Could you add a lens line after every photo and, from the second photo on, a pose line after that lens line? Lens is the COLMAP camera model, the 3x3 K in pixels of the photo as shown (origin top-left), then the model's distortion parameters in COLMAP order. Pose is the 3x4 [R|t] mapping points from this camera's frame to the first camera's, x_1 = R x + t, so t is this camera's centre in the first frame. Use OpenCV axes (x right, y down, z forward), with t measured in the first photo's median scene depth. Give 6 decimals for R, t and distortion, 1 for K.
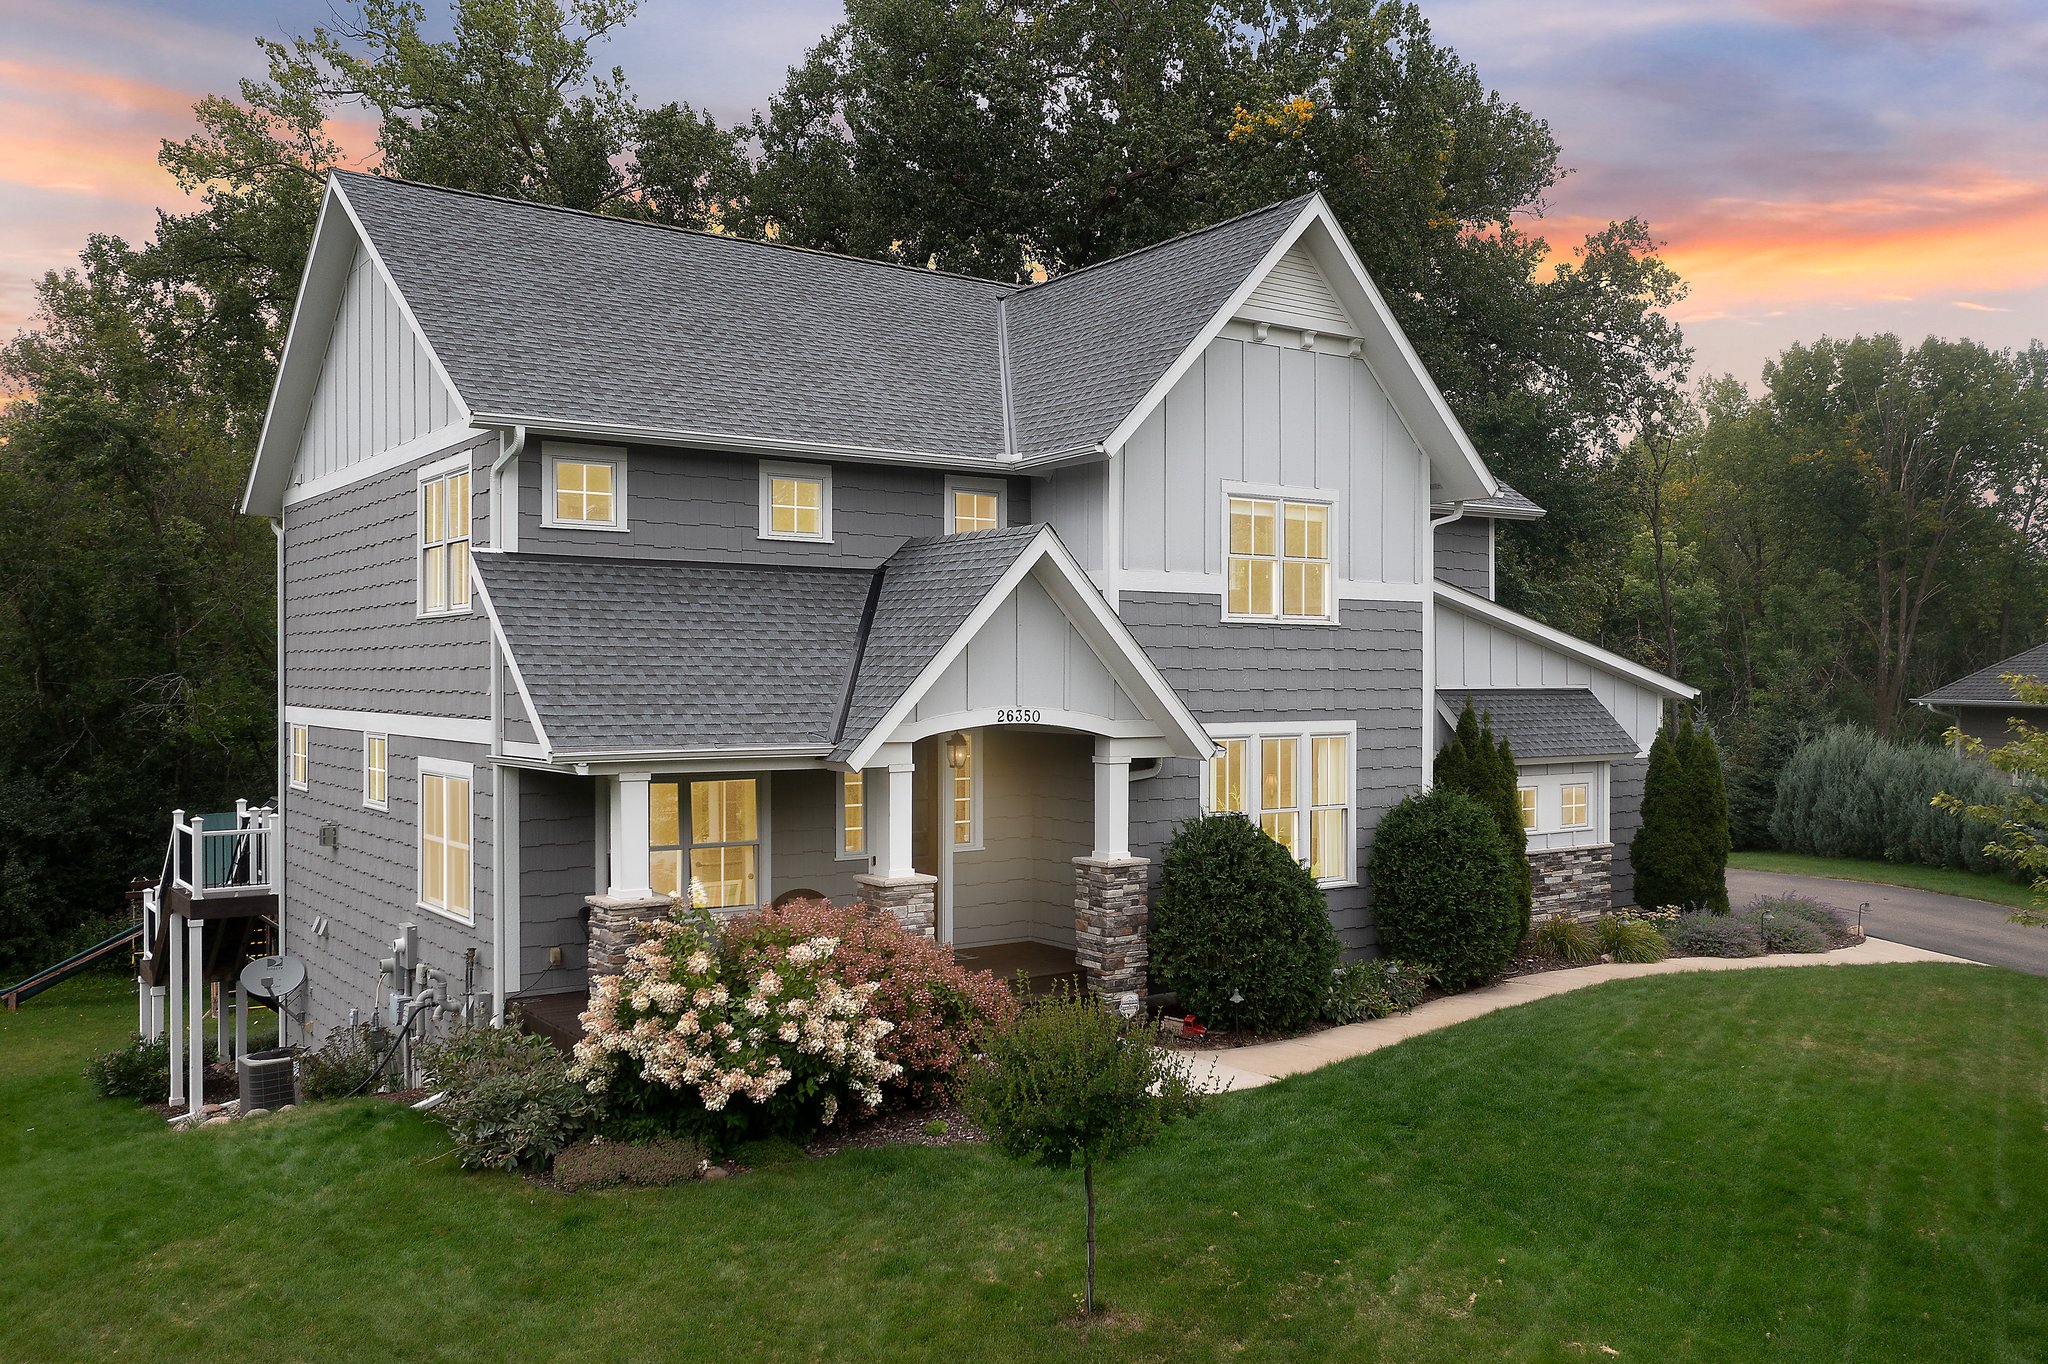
lens RADIAL K [[1659.4, 0, 1024.0], [0, 1659.4, 682.0], [0, 0, 1]] dist [0.004967, 0.004831]
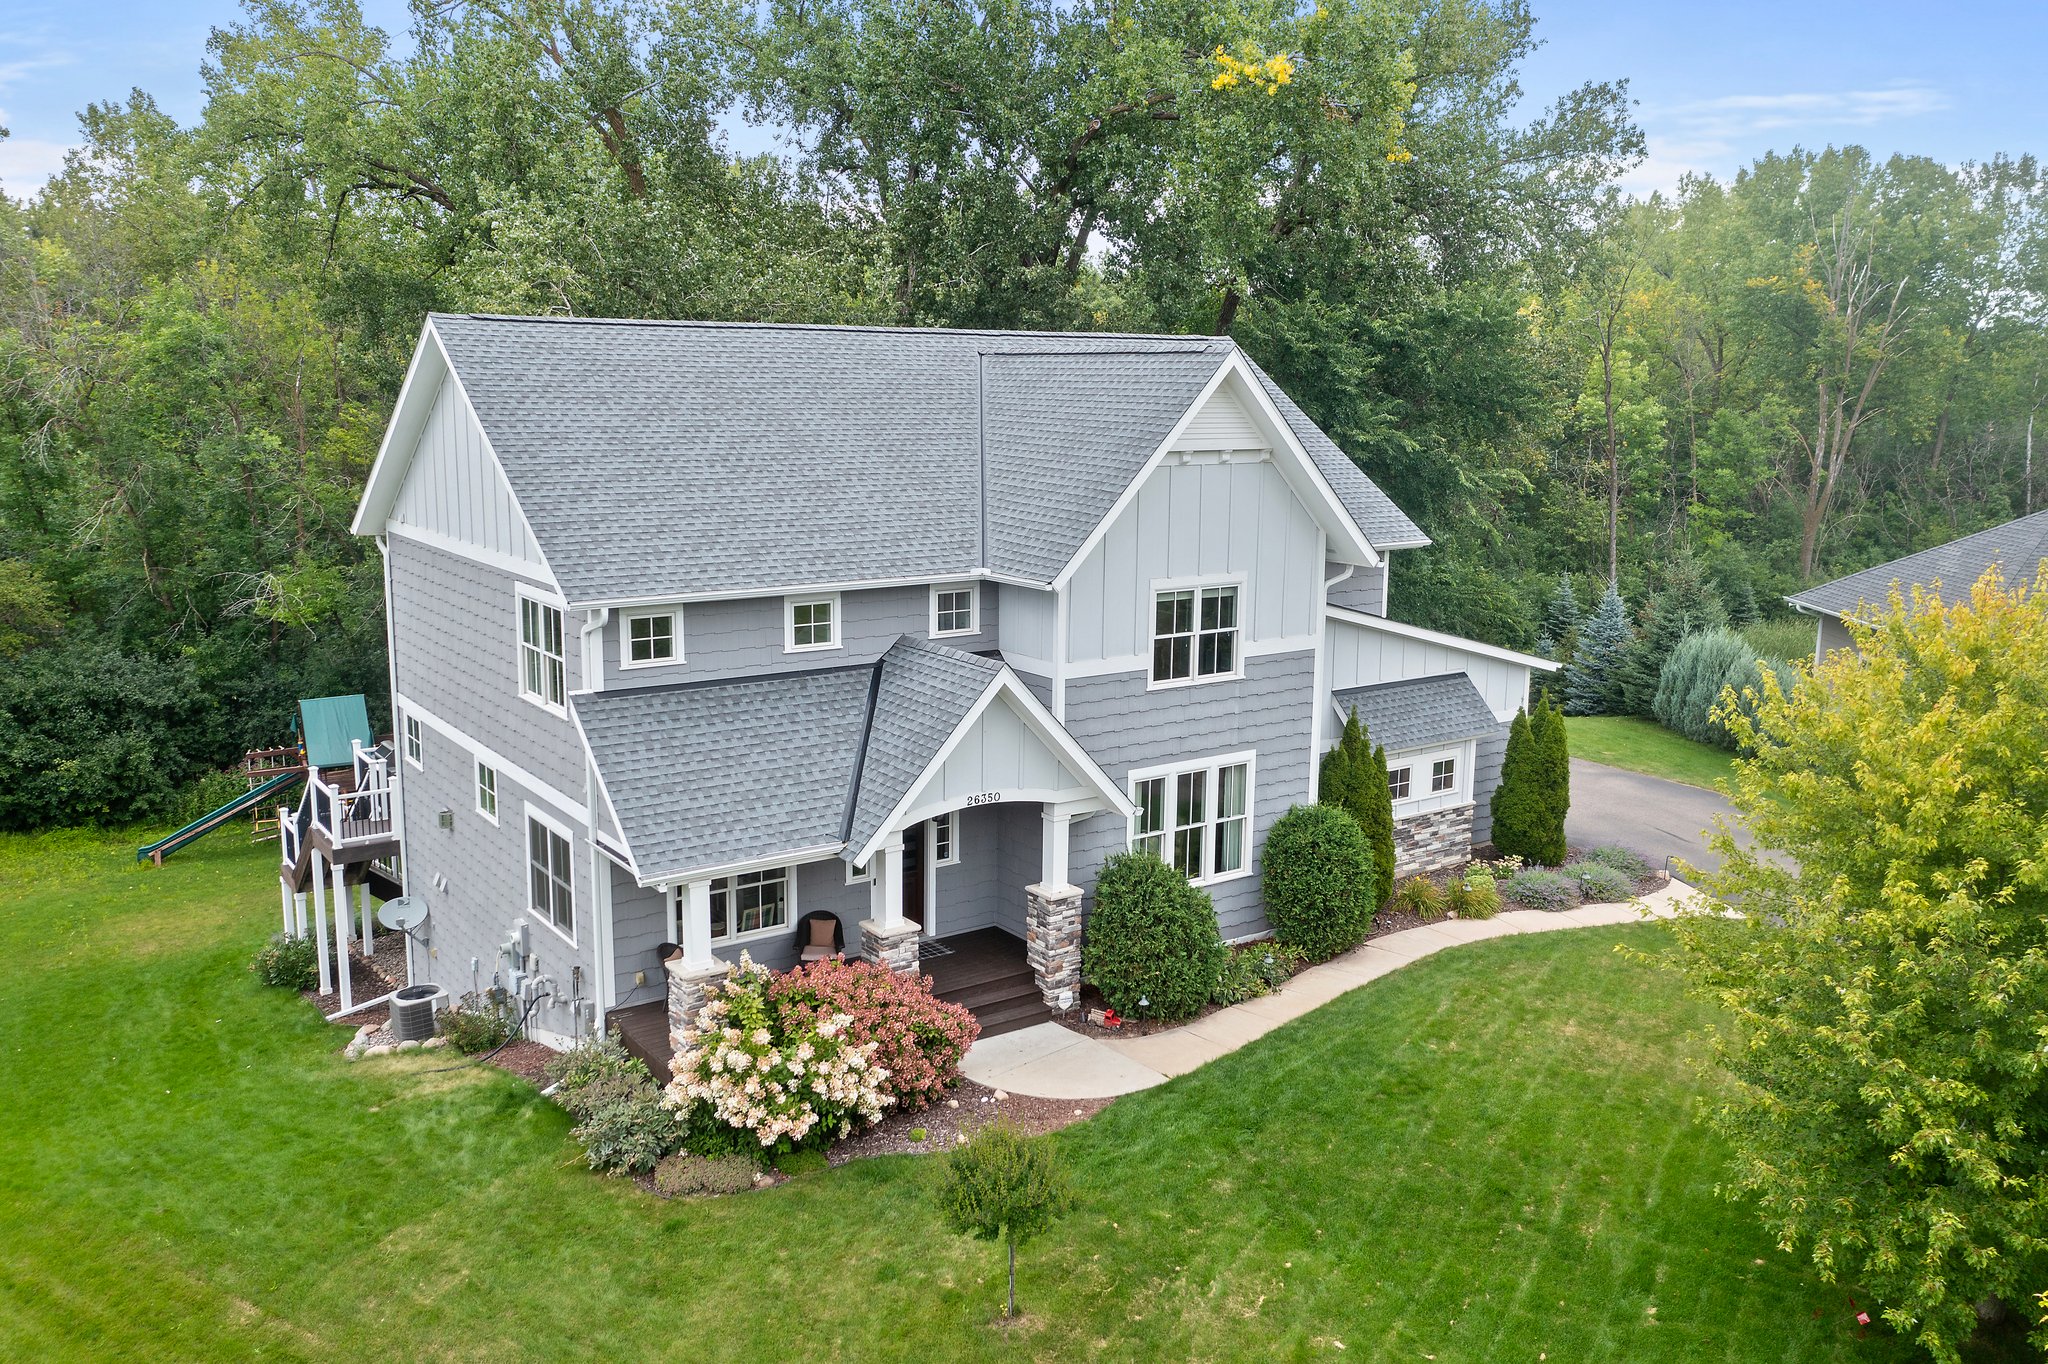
lens RADIAL K [[1624.3, 0, 1030.8], [0, 1624.3, 652.1], [0, 0, 1]] dist [0.003221, 0.005554]
pose [[0.999931, 0.011468, 0.002424, 0.031373], [-0.011712, 0.986024, 0.166190, -0.325610], [-0.000484, -0.166207, 0.986091, -0.269057]]
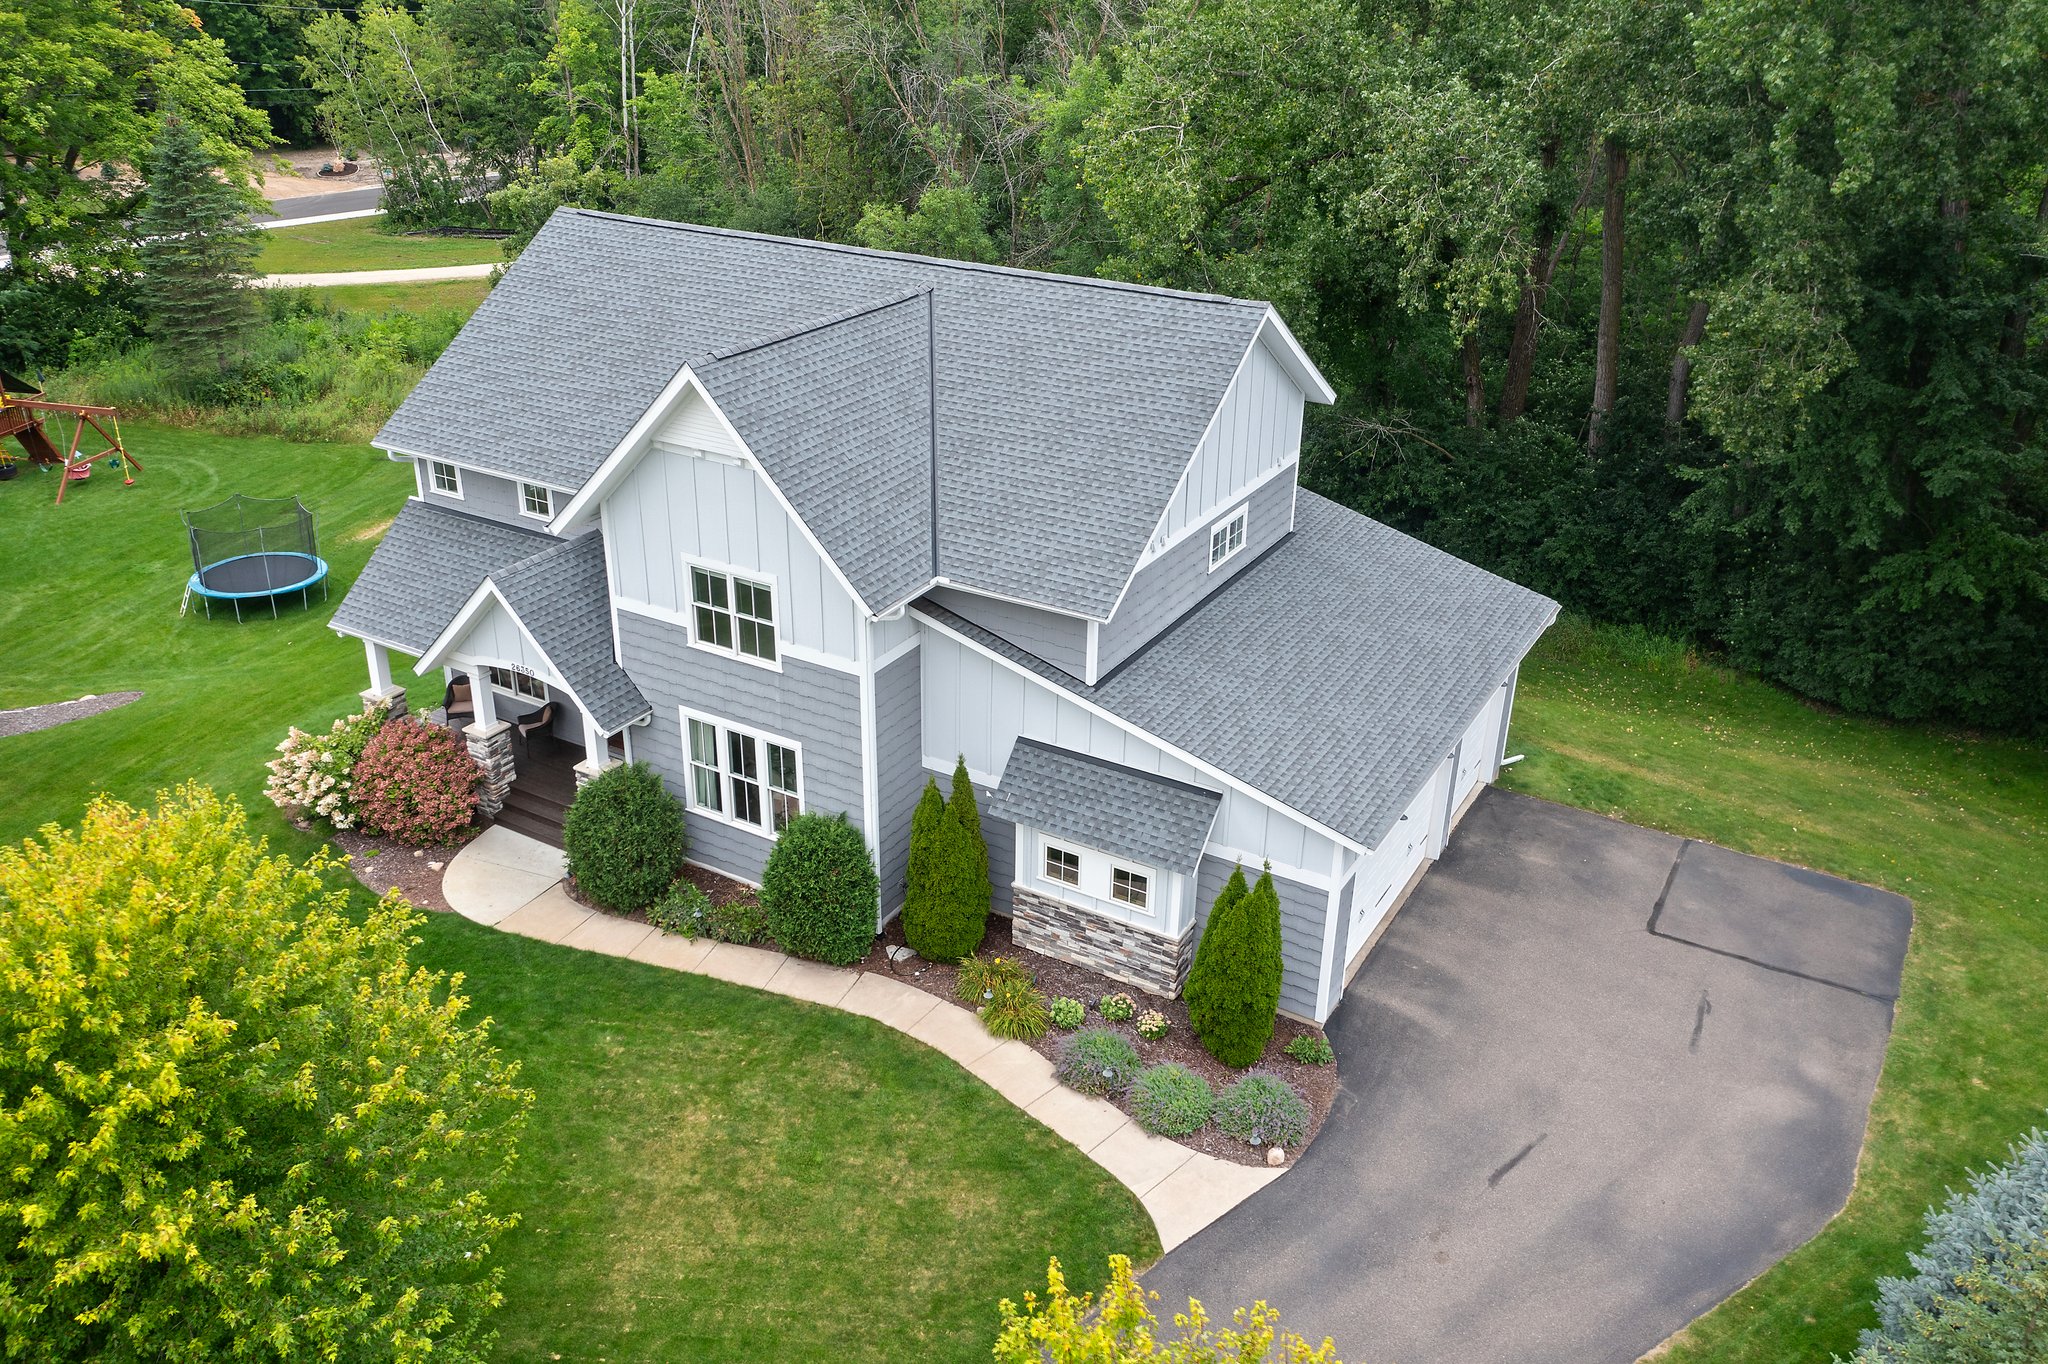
lens RADIAL K [[1659.4, 0, 1024.0], [0, 1659.4, 682.0], [0, 0, 1]] dist [0.004967, 0.004831]
pose [[0.407369, 0.399289, -0.821352, 1.687693], [-0.016513, 0.902432, 0.430515, -0.744125], [0.913114, -0.161815, 0.374216, 0.873234]]
